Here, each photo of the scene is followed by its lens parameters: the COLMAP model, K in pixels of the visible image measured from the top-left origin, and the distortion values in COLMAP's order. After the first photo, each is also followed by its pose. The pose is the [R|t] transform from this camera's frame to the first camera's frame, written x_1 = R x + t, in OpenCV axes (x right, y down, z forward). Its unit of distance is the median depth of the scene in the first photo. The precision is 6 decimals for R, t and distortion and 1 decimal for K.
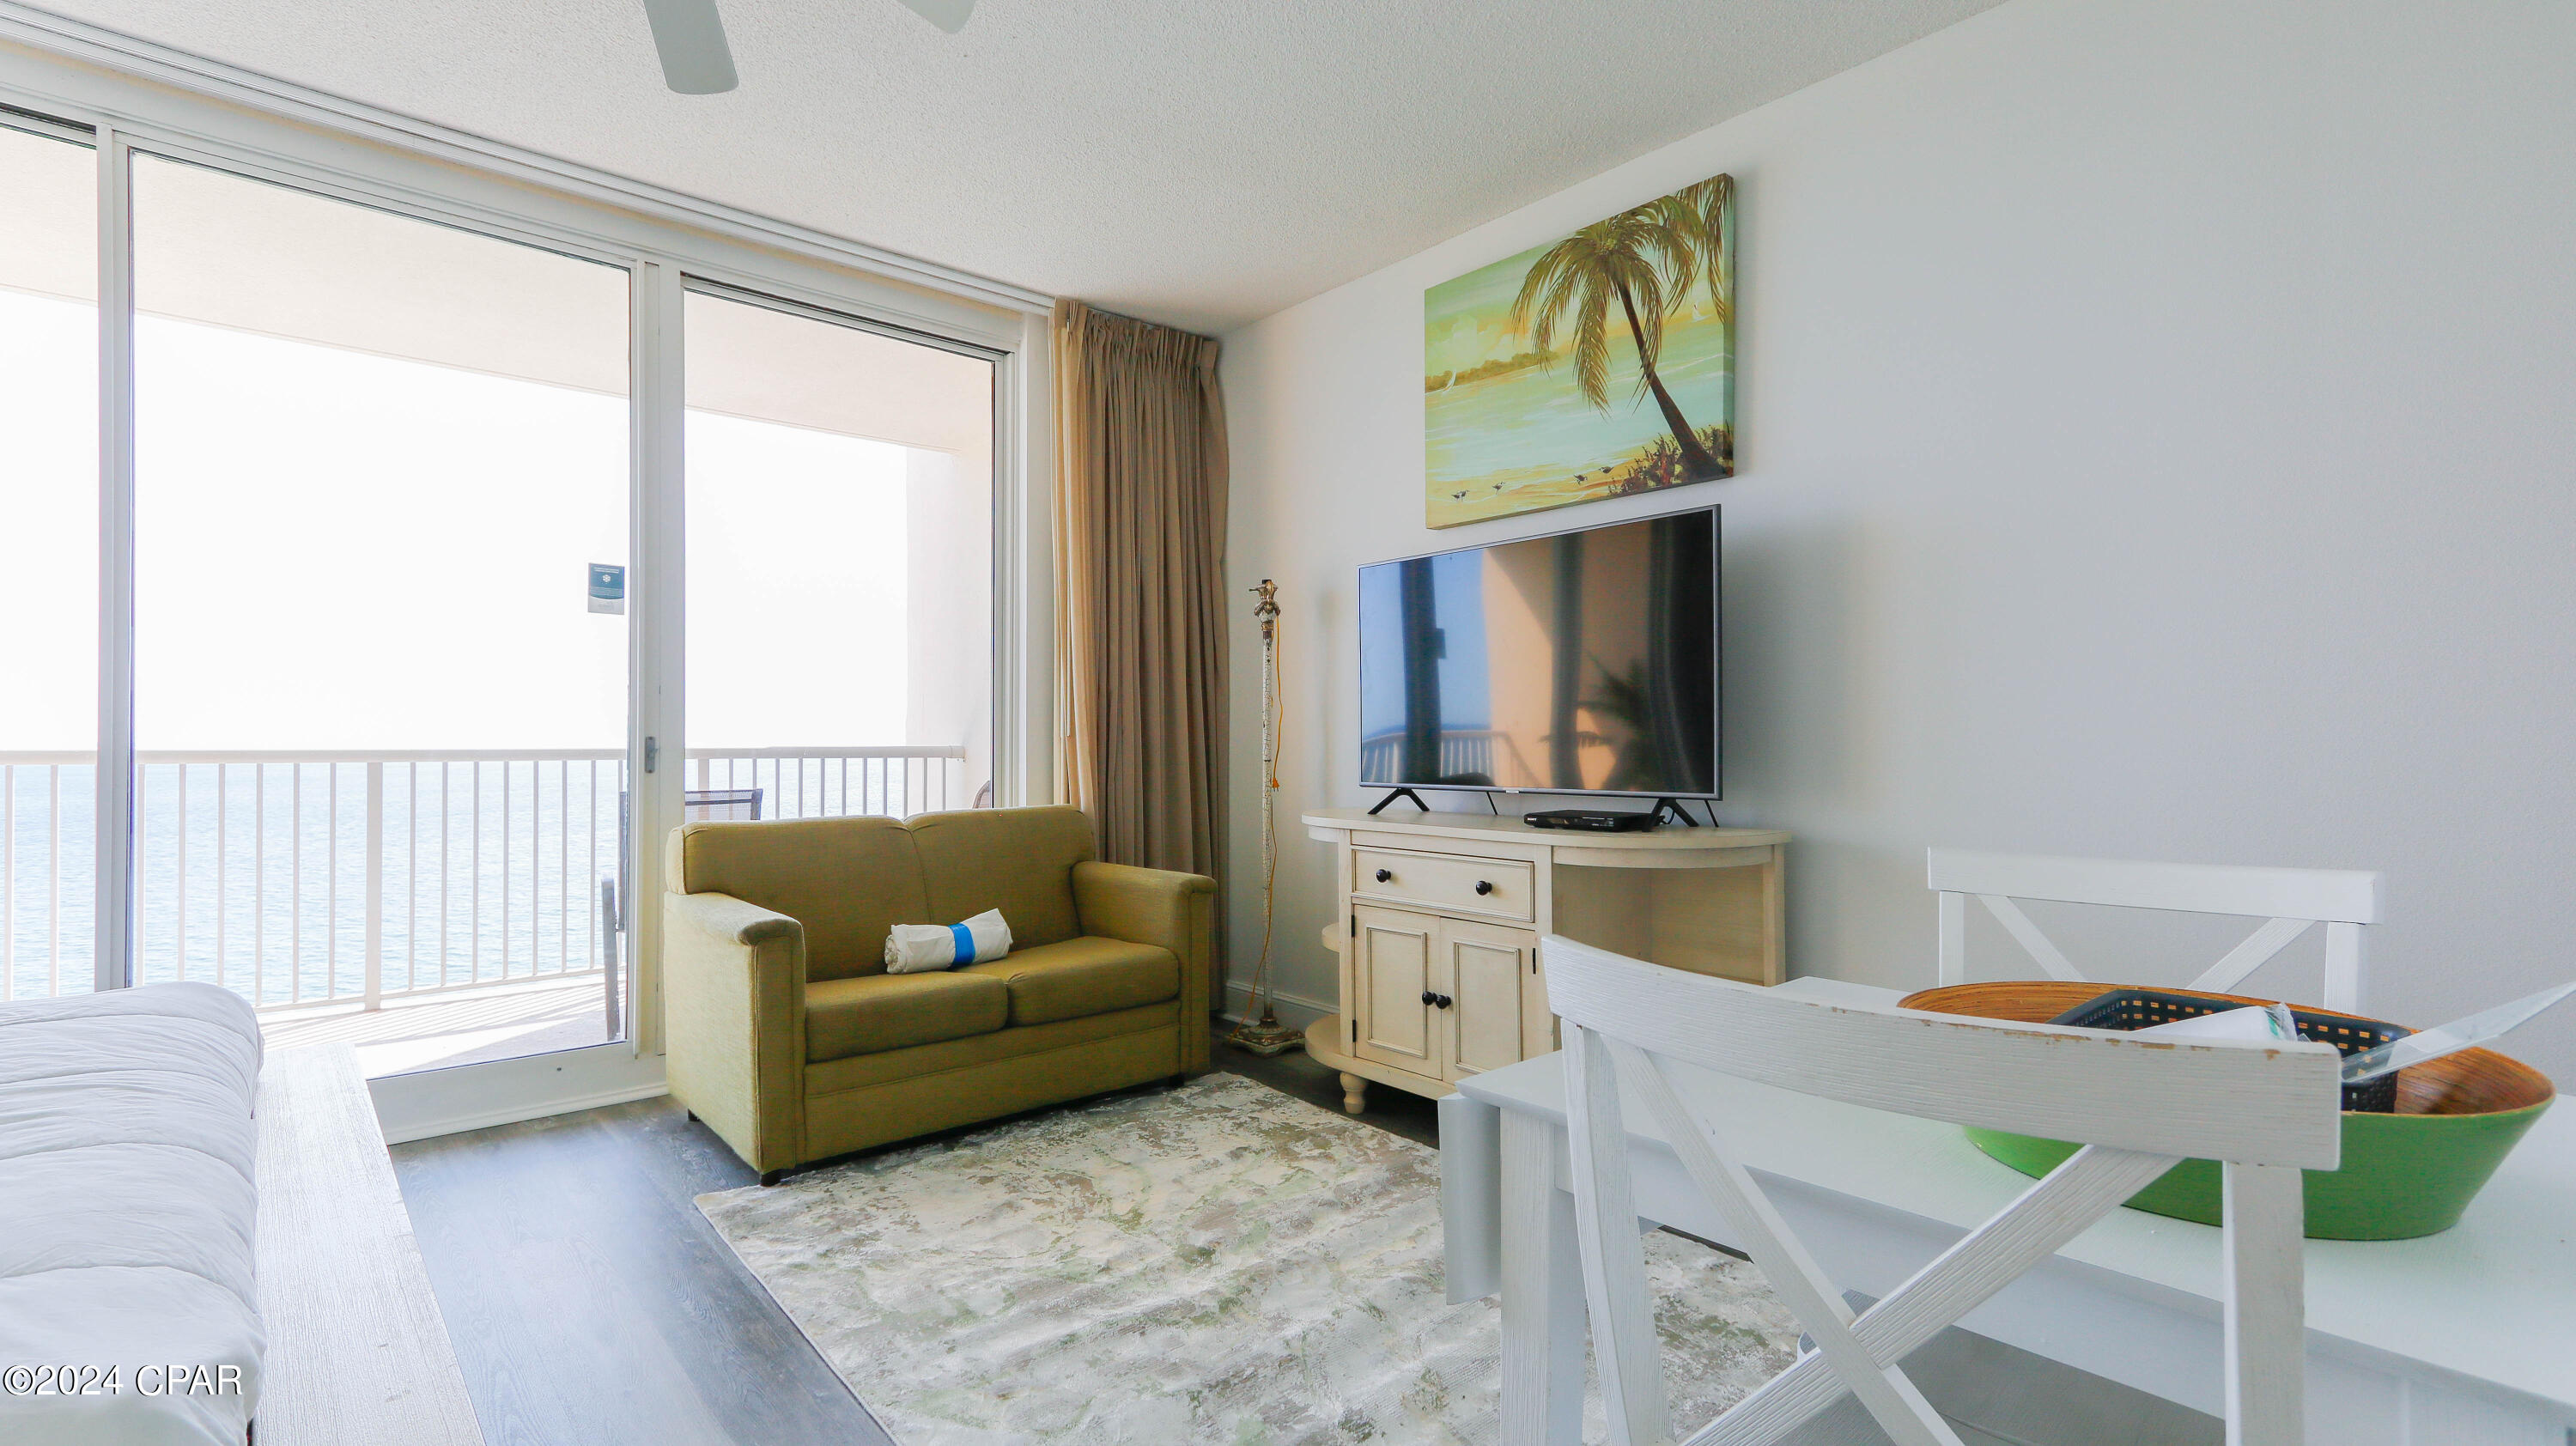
lens RADIAL K [[1191.5, 0, 1225.4], [0, 1191.5, 737.1], [0, 0, 1]] dist [0.018169, -0.000870]
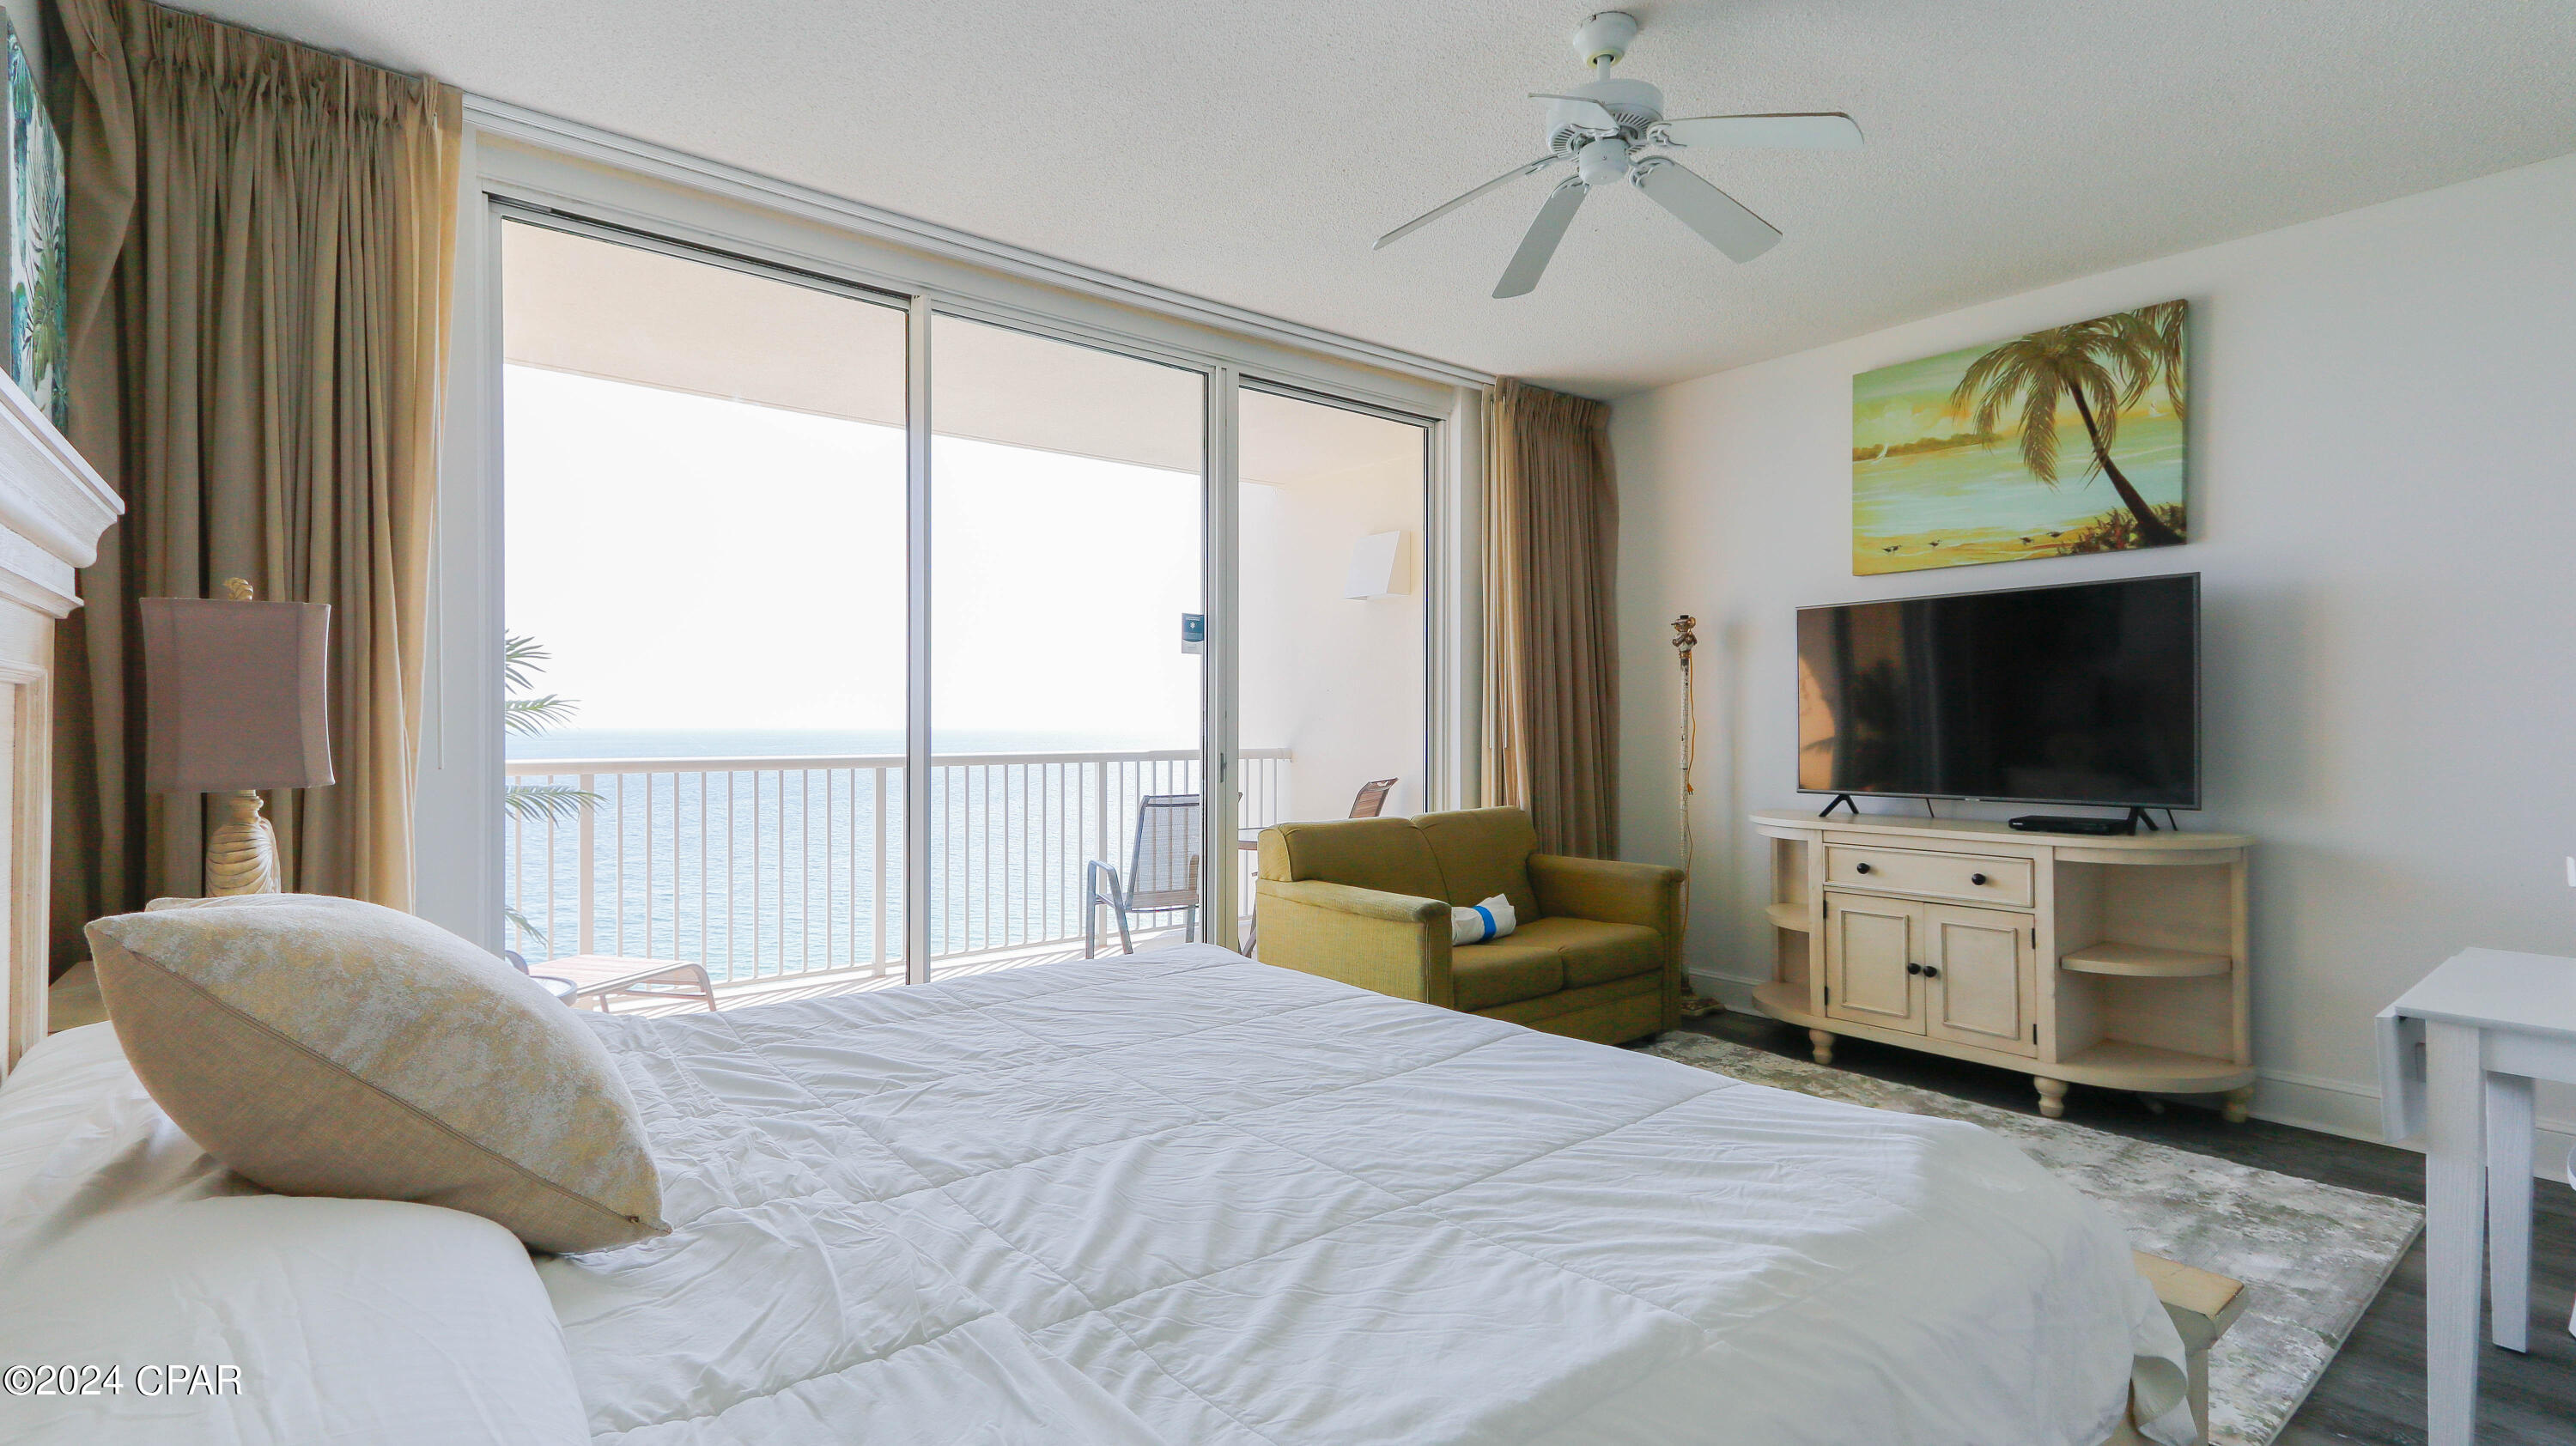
lens RADIAL K [[1198.4, 0, 1221.0], [0, 1198.4, 727.9], [0, 0, 1]] dist [0.014080, 0.001077]
pose [[0.999290, -0.001585, -0.037654, -0.491056], [0.001803, 0.999982, 0.005743, -0.036965], [0.037644, -0.005807, 0.999274, -0.261842]]
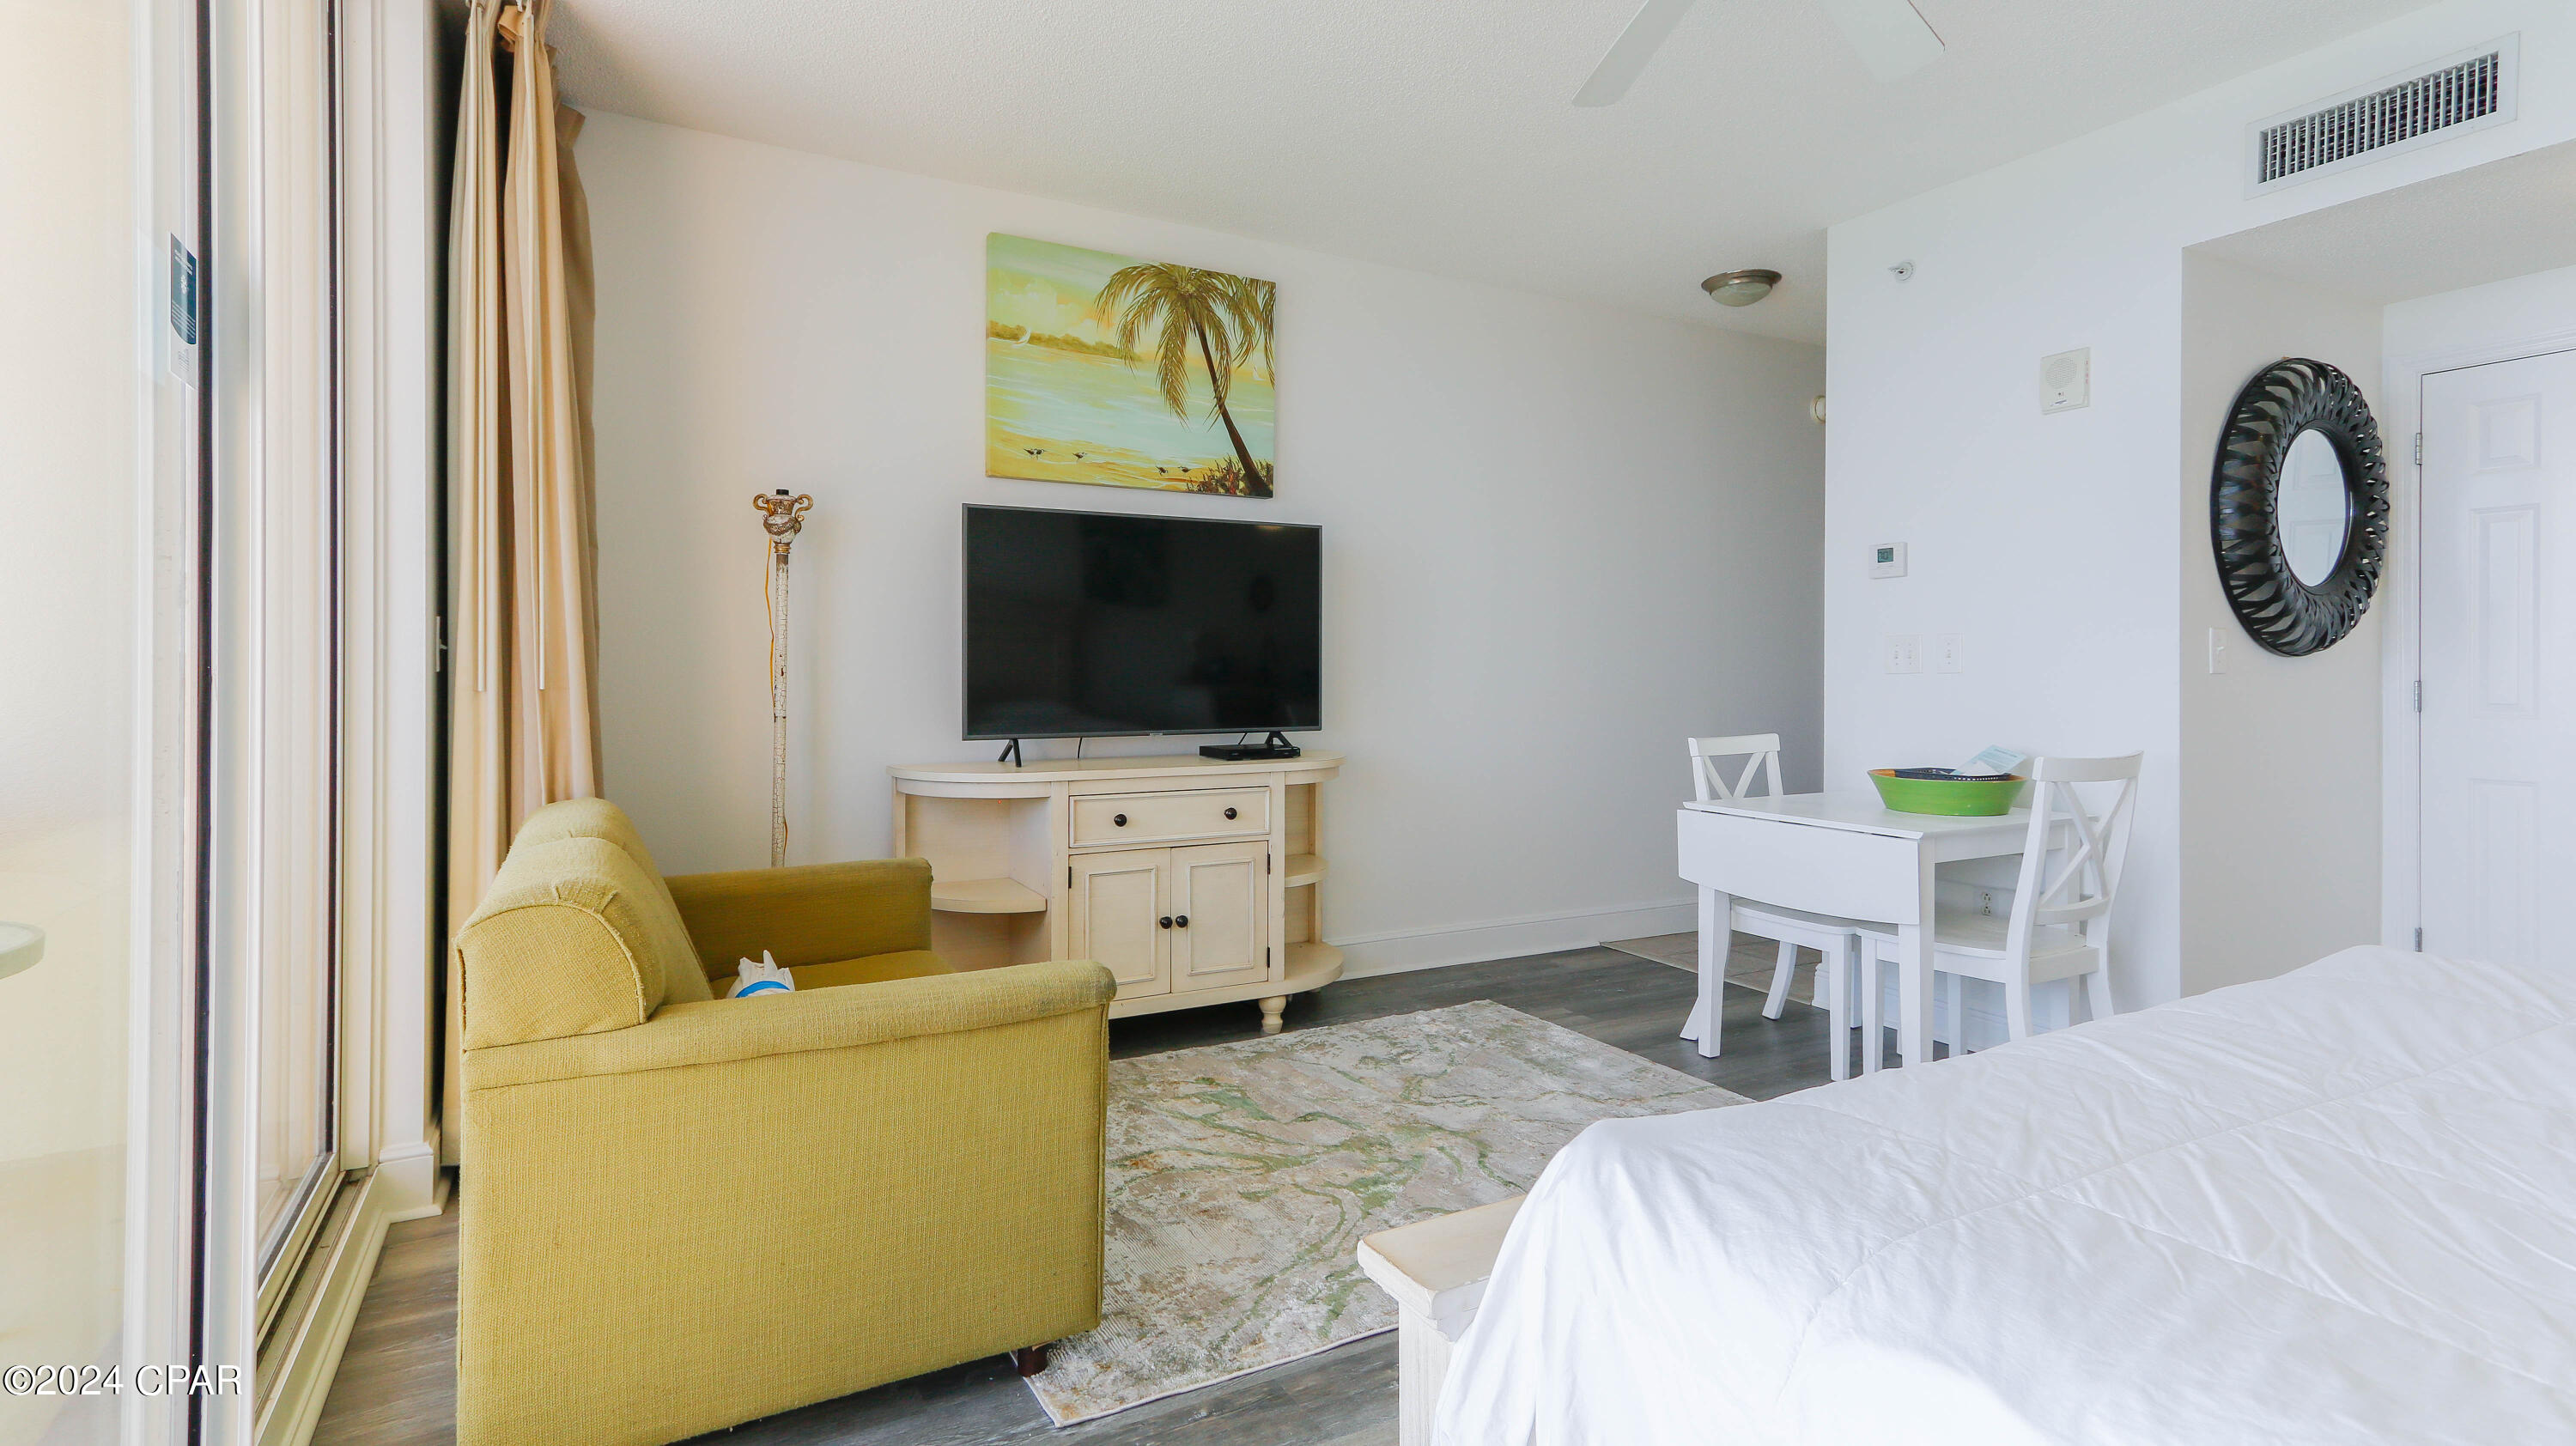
lens RADIAL K [[1247.1, 0, 1327.1], [0, 1247.1, 677.1], [0, 0, 1]] dist [0.020445, -0.000125]
pose [[0.164982, -0.002295, 0.986294, -0.948309], [-0.003605, 0.999989, 0.002930, -0.014277], [-0.986290, -0.004039, 0.164972, 0.656220]]
